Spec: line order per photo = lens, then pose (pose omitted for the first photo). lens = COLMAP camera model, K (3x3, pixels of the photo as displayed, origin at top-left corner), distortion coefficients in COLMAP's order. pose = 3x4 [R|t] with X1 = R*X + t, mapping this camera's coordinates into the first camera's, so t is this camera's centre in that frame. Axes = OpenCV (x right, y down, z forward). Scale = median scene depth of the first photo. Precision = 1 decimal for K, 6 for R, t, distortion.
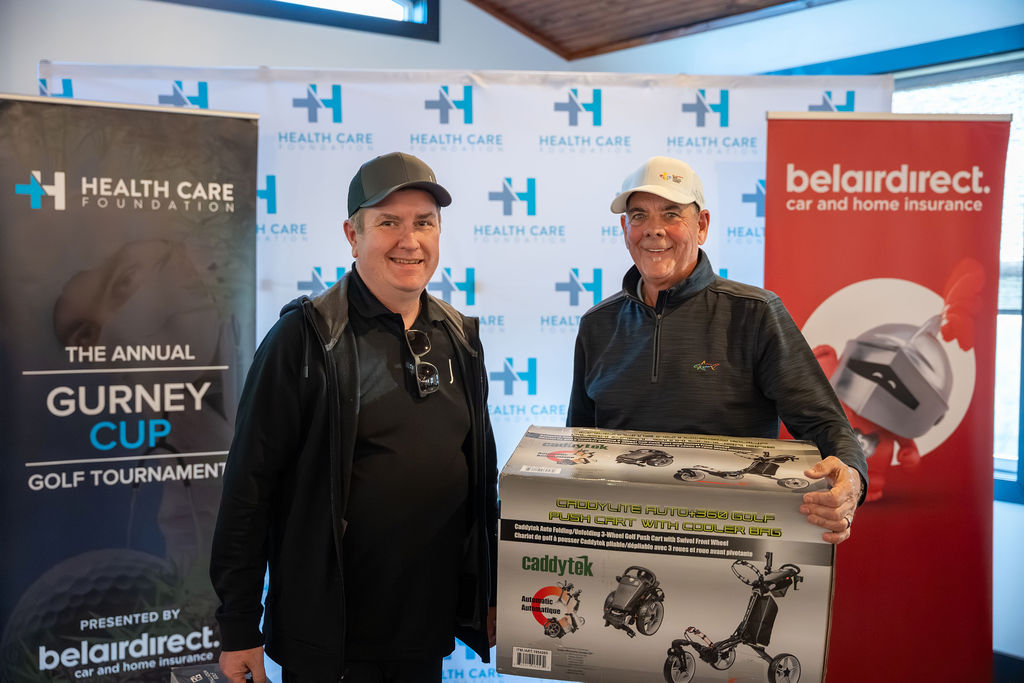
lens RADIAL K [[1130.1, 0, 511.3], [0, 1130.1, 345.0], [0, 0, 1]] dist [0.010760, 0.010272]
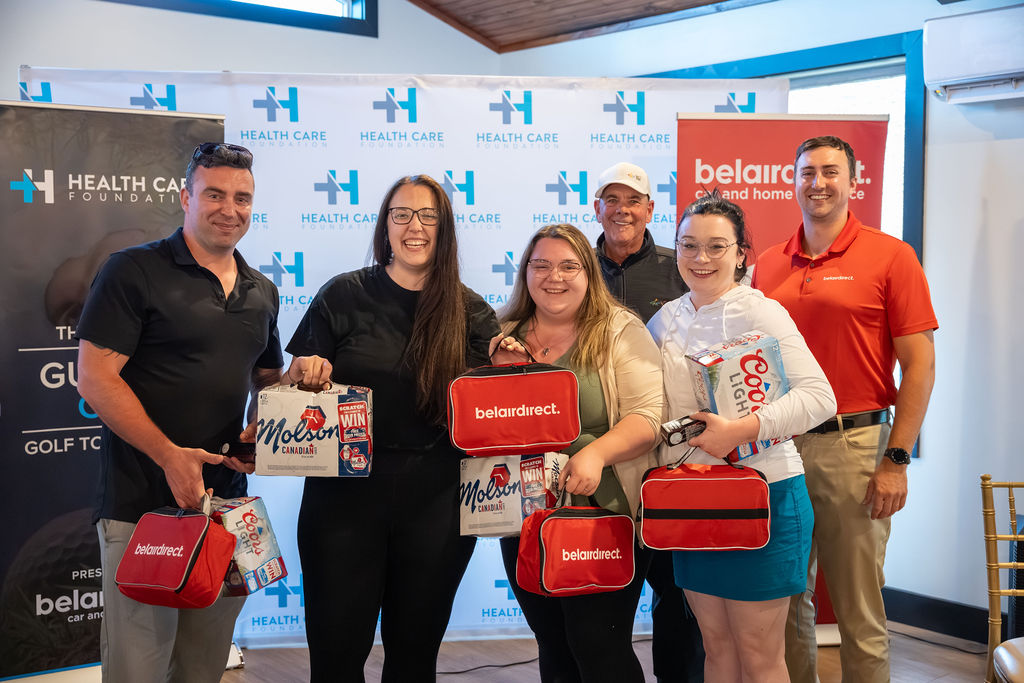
lens RADIAL K [[1130.1, 0, 511.3], [0, 1130.1, 345.0], [0, 0, 1]] dist [0.010760, 0.010272]
pose [[0.998018, -0.011844, 0.061809, -0.013959], [0.010666, 0.999756, 0.019354, 0.003072], [-0.062023, -0.018657, 0.997900, -0.134798]]
